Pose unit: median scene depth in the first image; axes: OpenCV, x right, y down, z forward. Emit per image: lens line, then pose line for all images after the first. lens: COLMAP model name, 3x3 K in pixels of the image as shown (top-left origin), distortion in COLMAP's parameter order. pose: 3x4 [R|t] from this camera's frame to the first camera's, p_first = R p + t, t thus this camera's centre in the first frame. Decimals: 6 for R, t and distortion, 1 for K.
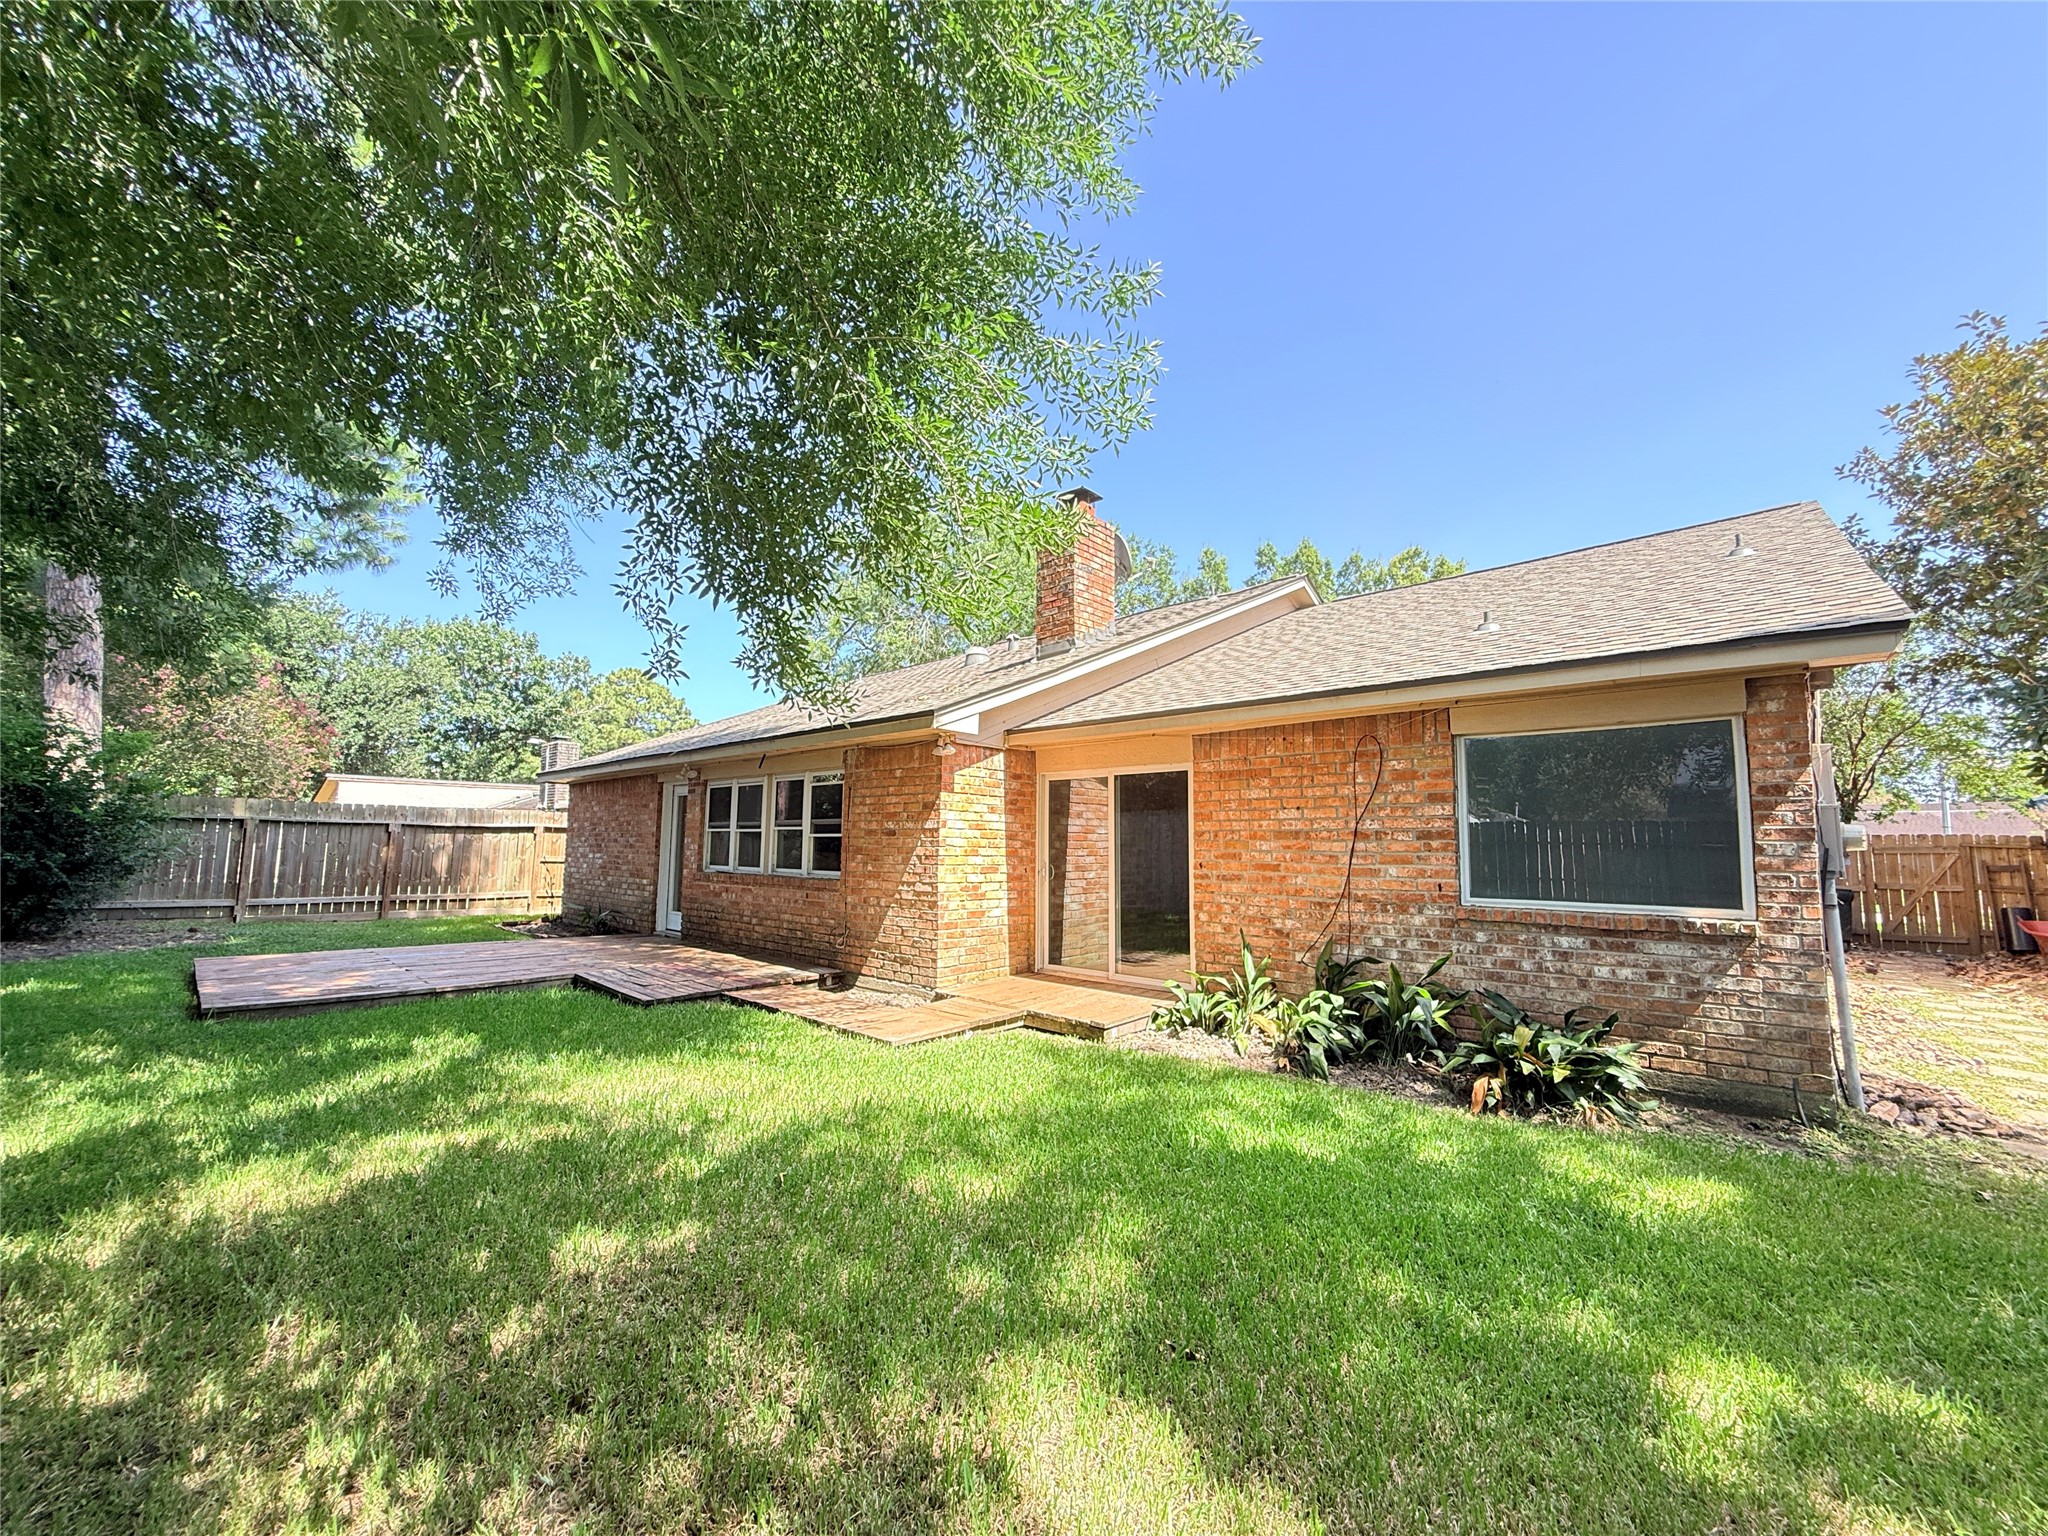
lens RADIAL K [[815.9, 0, 1020.0], [0, 815.9, 775.3], [0, 0, 1]] dist [-0.000538, -0.000074]
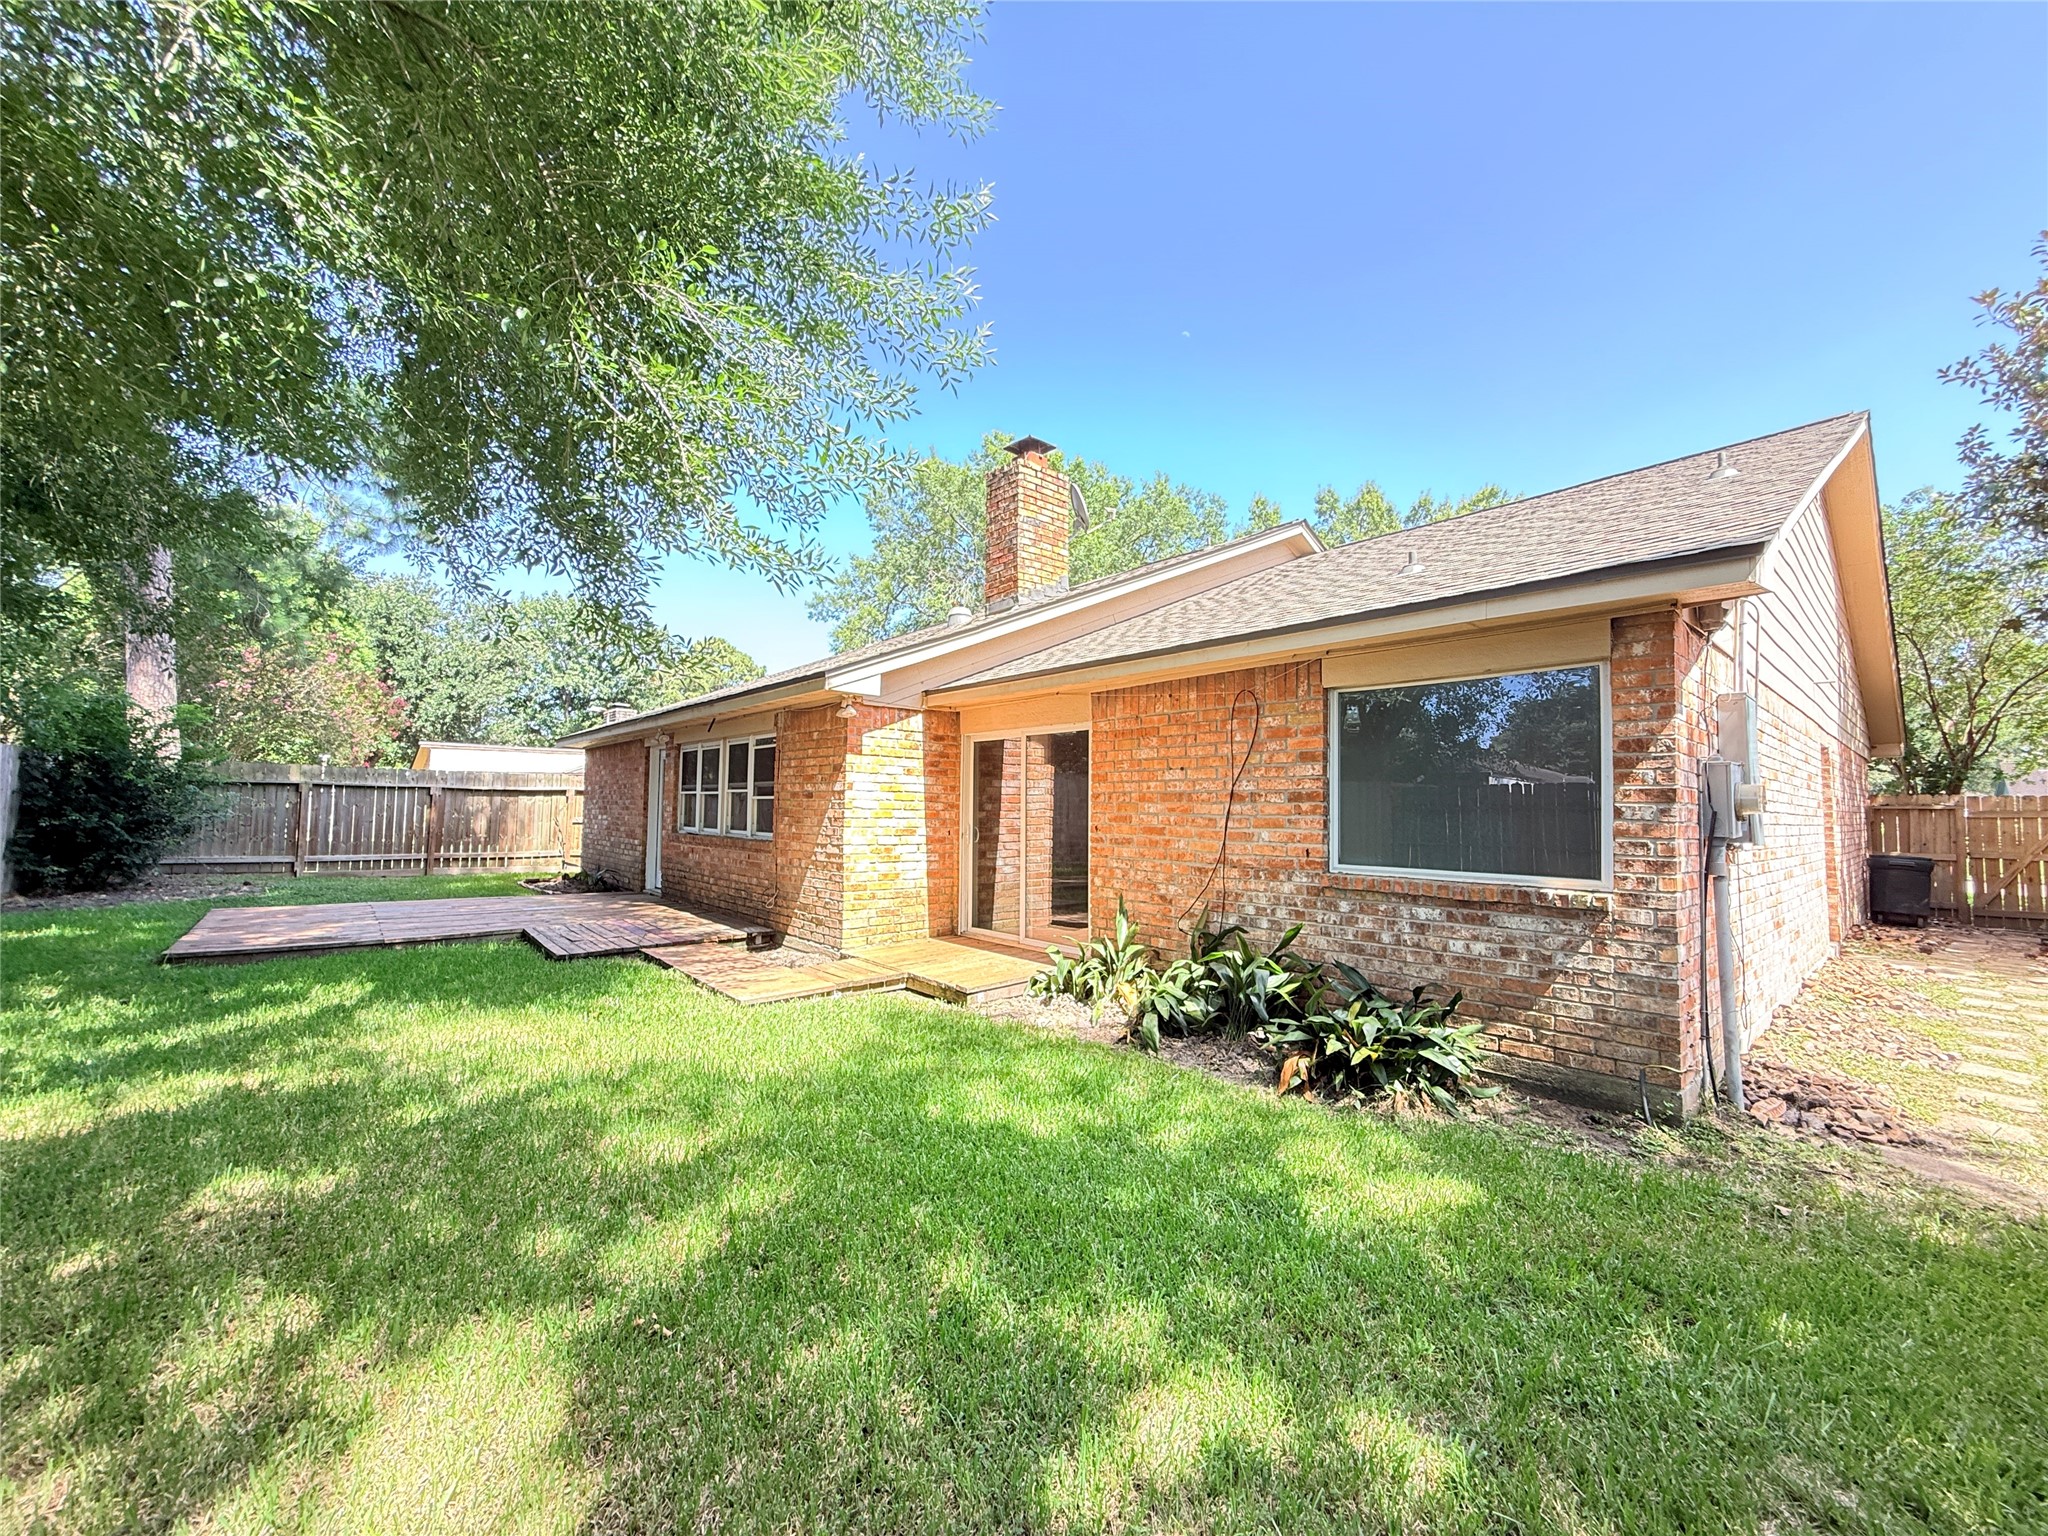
lens RADIAL K [[815.9, 0, 1020.0], [0, 815.9, 775.3], [0, 0, 1]] dist [-0.000538, -0.000074]
pose [[0.993966, -0.003685, -0.109627, 0.221558], [0.008690, 0.998940, 0.045210, 0.003128], [0.109344, -0.045890, 0.992944, 0.033934]]
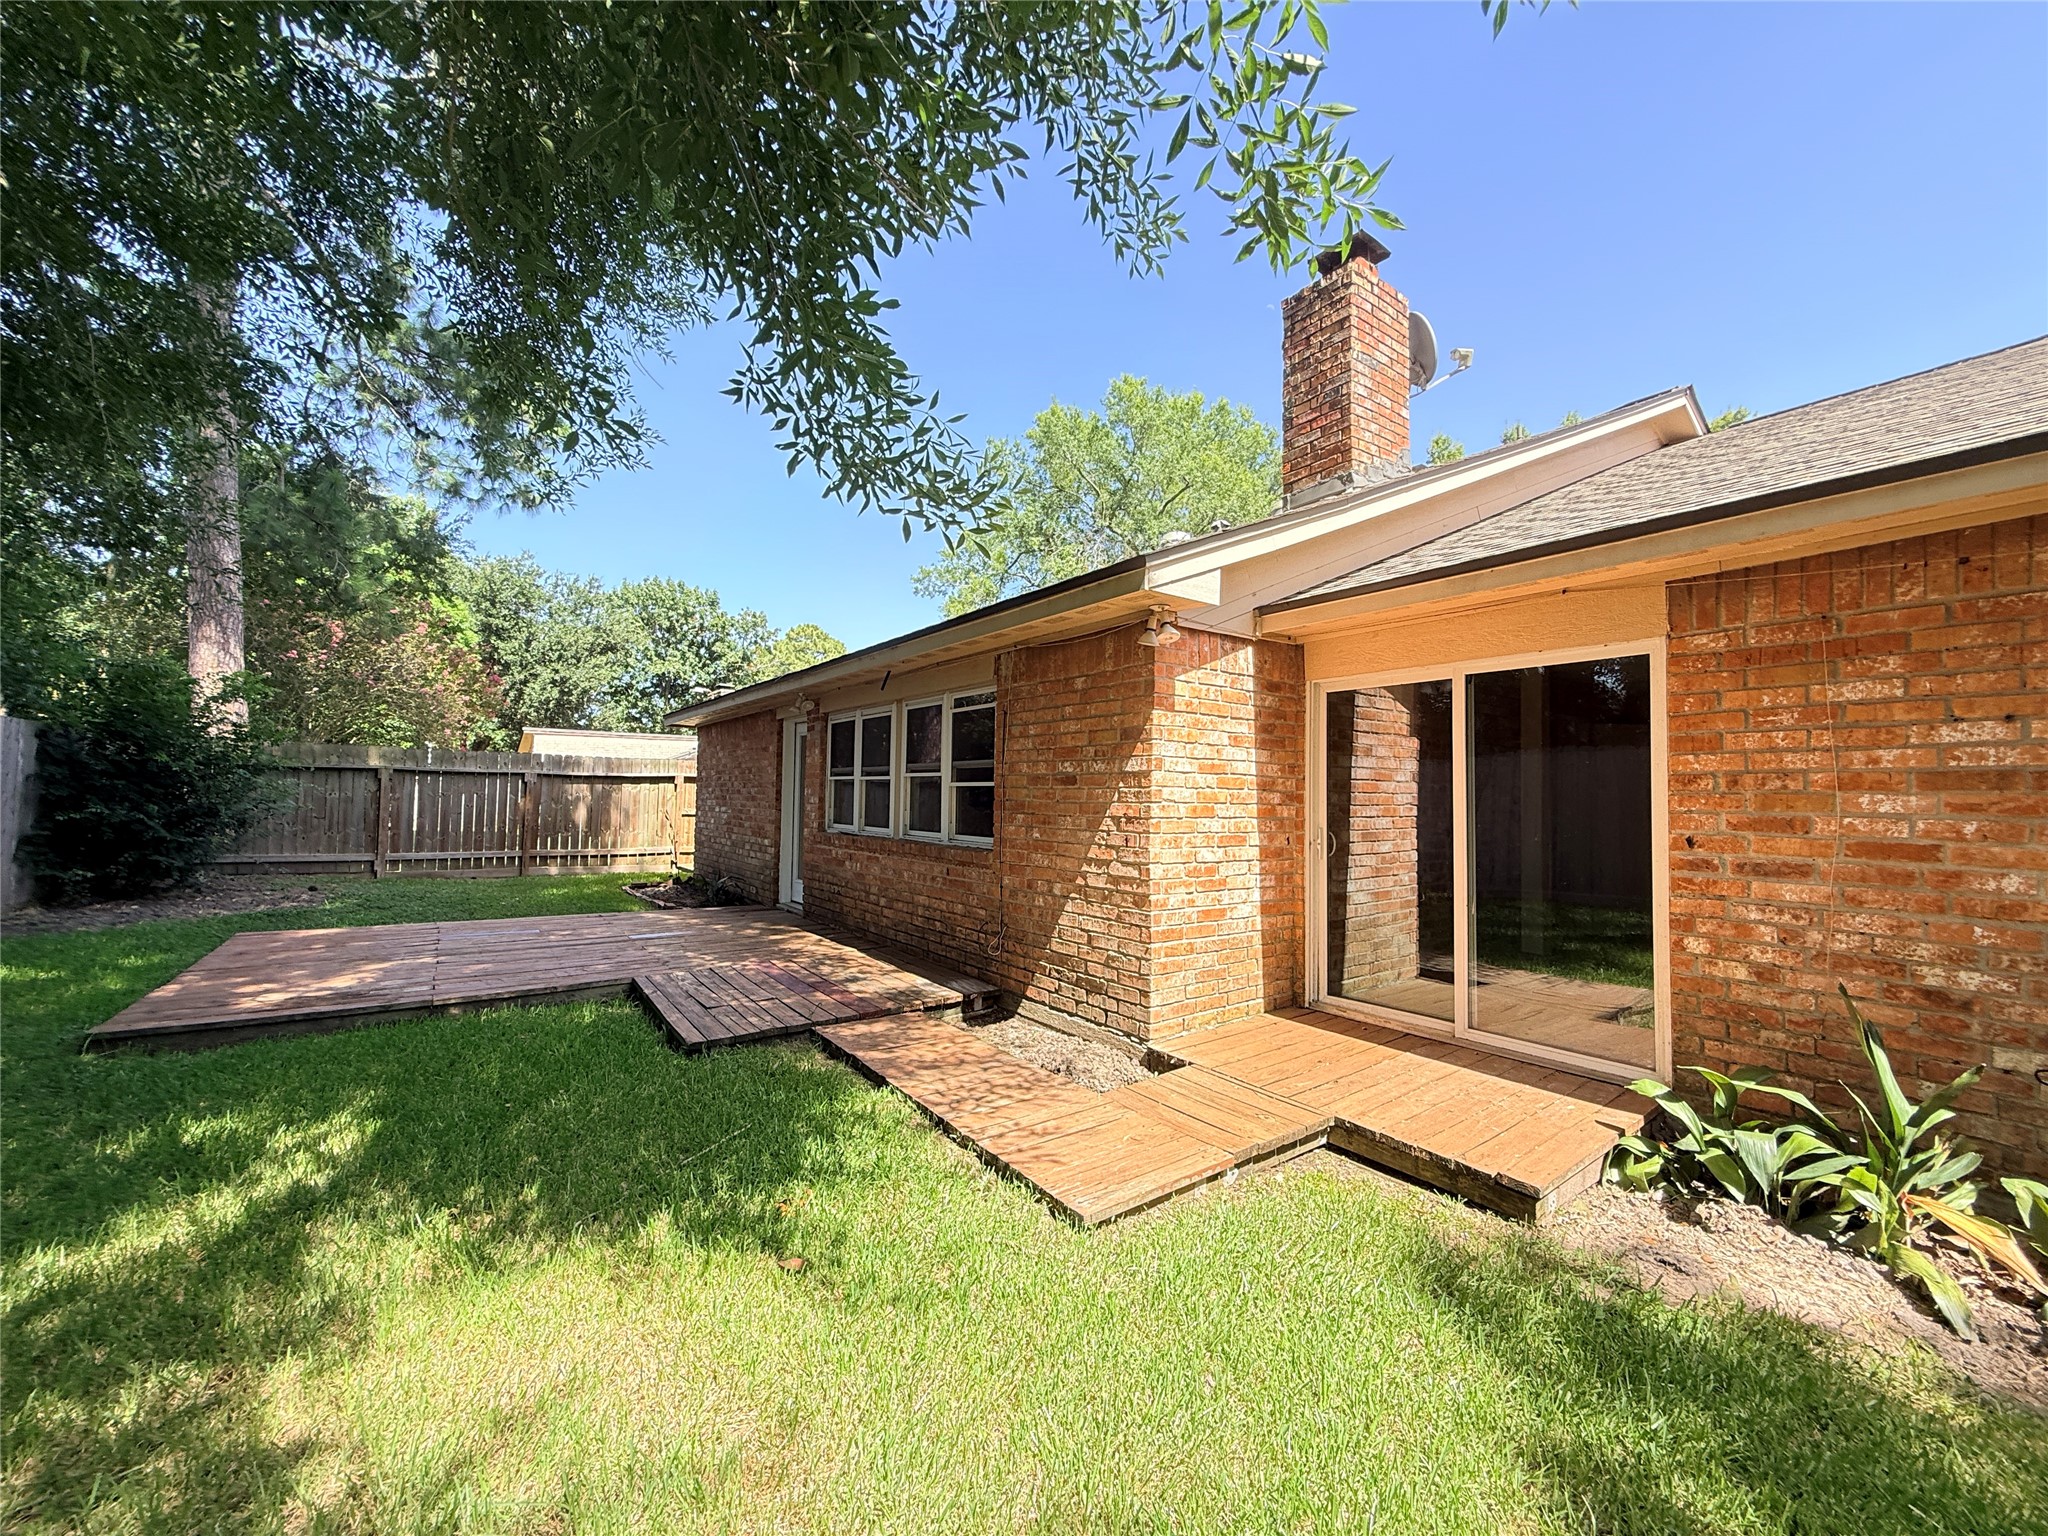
lens RADIAL K [[815.9, 0, 1020.0], [0, 815.9, 775.3], [0, 0, 1]] dist [-0.000538, -0.000074]
pose [[0.978869, -0.003289, -0.204463, -0.070795], [0.015411, 0.998214, 0.057726, 0.032327], [0.203908, -0.059657, 0.977171, 0.404292]]
